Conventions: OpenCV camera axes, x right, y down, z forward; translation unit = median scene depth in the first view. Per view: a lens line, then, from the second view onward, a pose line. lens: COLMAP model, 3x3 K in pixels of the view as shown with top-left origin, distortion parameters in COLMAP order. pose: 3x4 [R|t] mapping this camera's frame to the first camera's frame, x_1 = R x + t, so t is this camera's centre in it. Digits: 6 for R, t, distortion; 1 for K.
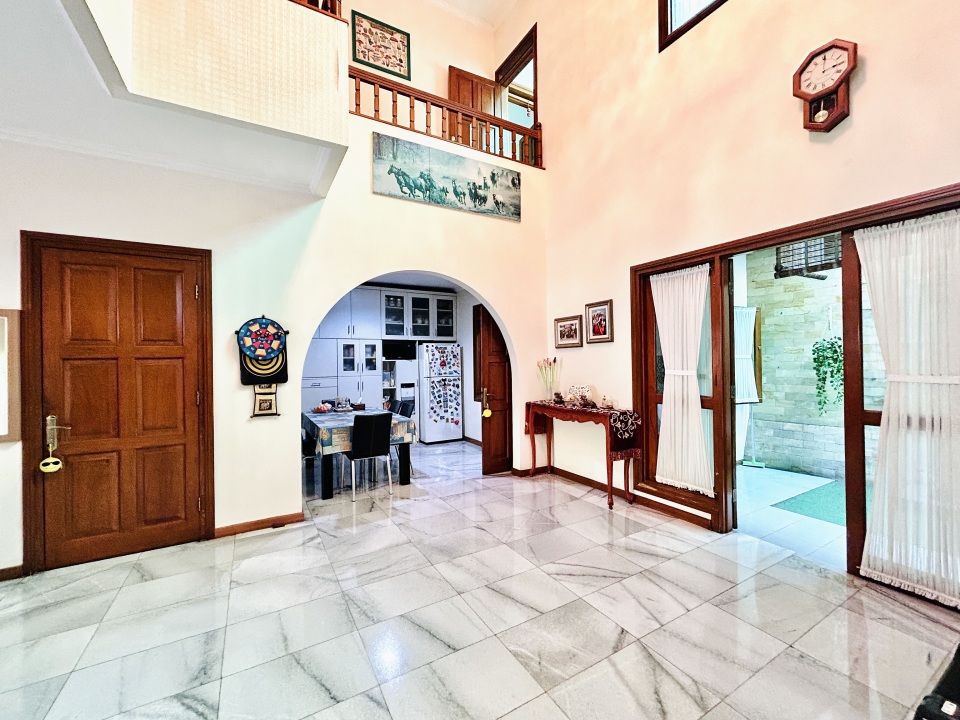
lens RADIAL K [[389.5, 0, 477.3], [0, 389.5, 358.8], [0, 0, 1]] dist [-0.000968, -0.000070]
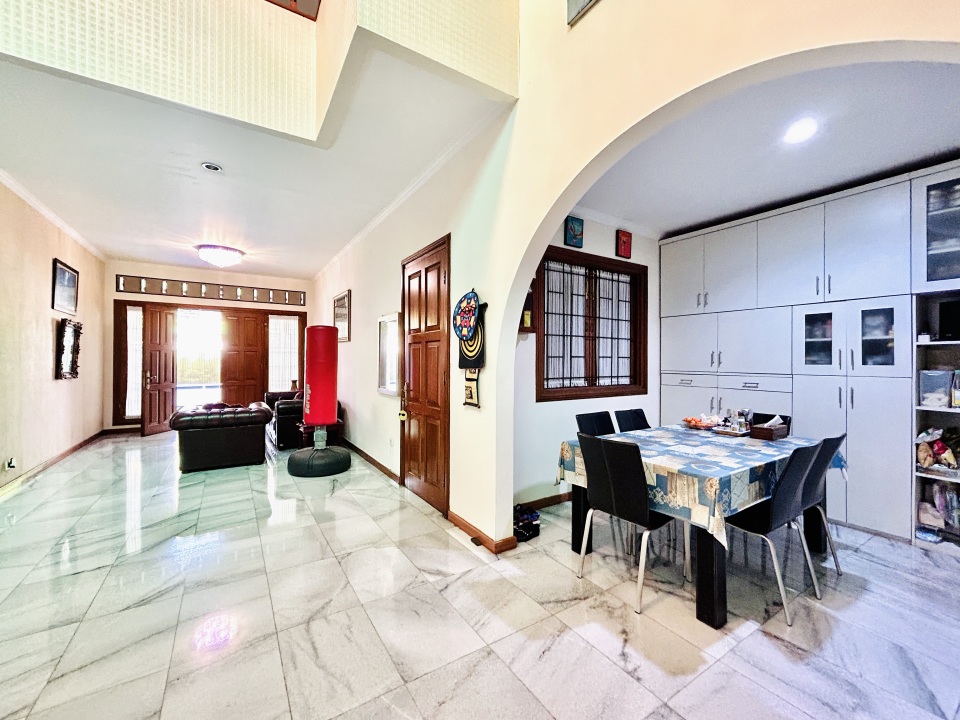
lens RADIAL K [[389.5, 0, 477.3], [0, 389.5, 358.8], [0, 0, 1]] dist [-0.000968, -0.000070]
pose [[0.045328, 0.008017, -0.998940, 0.262353], [-0.001969, 0.999967, 0.007936, 0.031088], [0.998970, 0.001607, 0.045342, 0.821047]]
